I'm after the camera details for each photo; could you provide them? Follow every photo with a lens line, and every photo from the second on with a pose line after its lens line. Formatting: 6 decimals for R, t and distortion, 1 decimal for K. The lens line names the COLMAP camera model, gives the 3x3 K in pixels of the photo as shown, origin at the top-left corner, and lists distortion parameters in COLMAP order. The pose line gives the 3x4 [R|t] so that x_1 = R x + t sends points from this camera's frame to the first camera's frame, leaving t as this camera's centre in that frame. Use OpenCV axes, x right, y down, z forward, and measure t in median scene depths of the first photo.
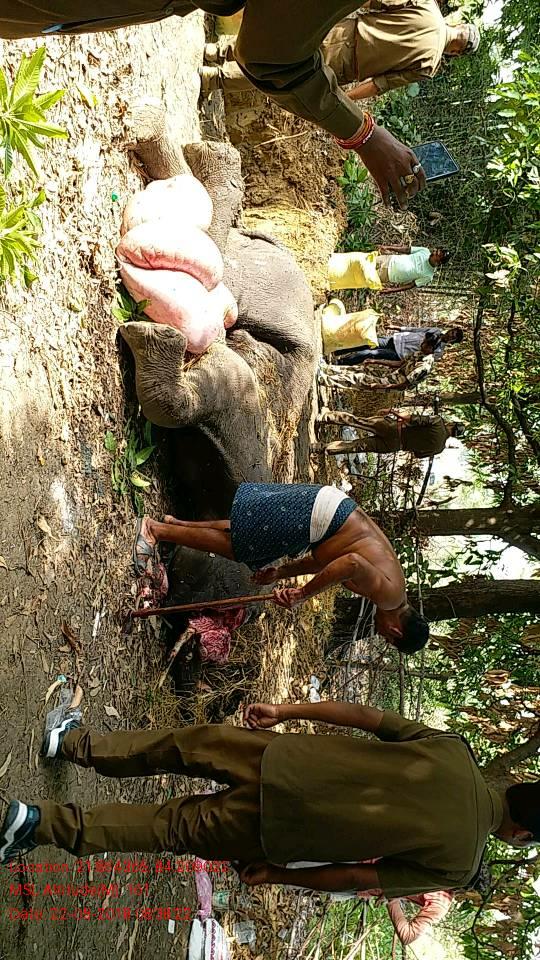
lens RADIAL K [[761.1, 0, 270.0], [0, 761.1, 480.0], [0, 0, 1]] dist [0.061022, -0.092554]
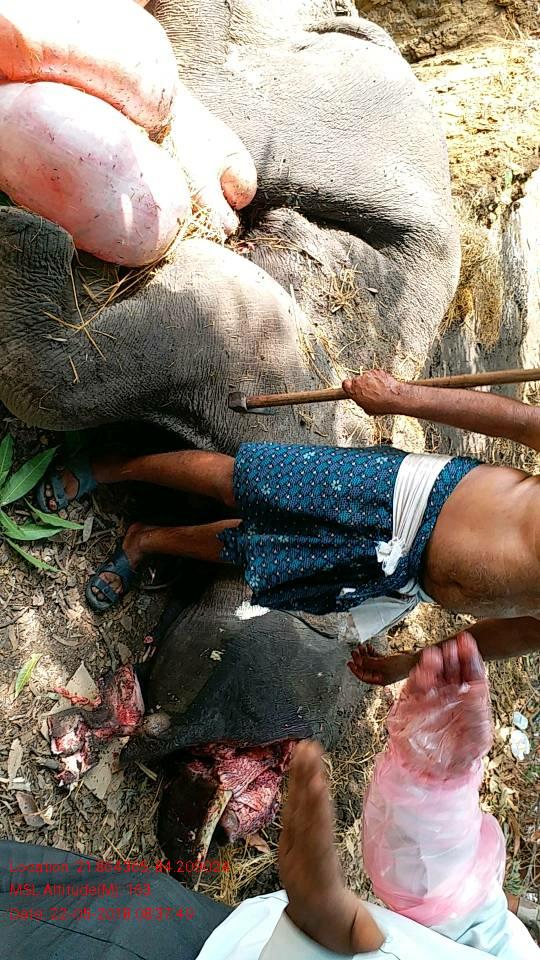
lens RADIAL K [[761.1, 0, 270.0], [0, 761.1, 480.0], [0, 0, 1]] dist [0.061022, -0.092554]
pose [[0.947719, 0.000296, -0.319107, 0.113421], [0.032873, 0.994589, 0.098551, -0.064398], [0.317409, -0.103888, 0.942581, 0.472397]]
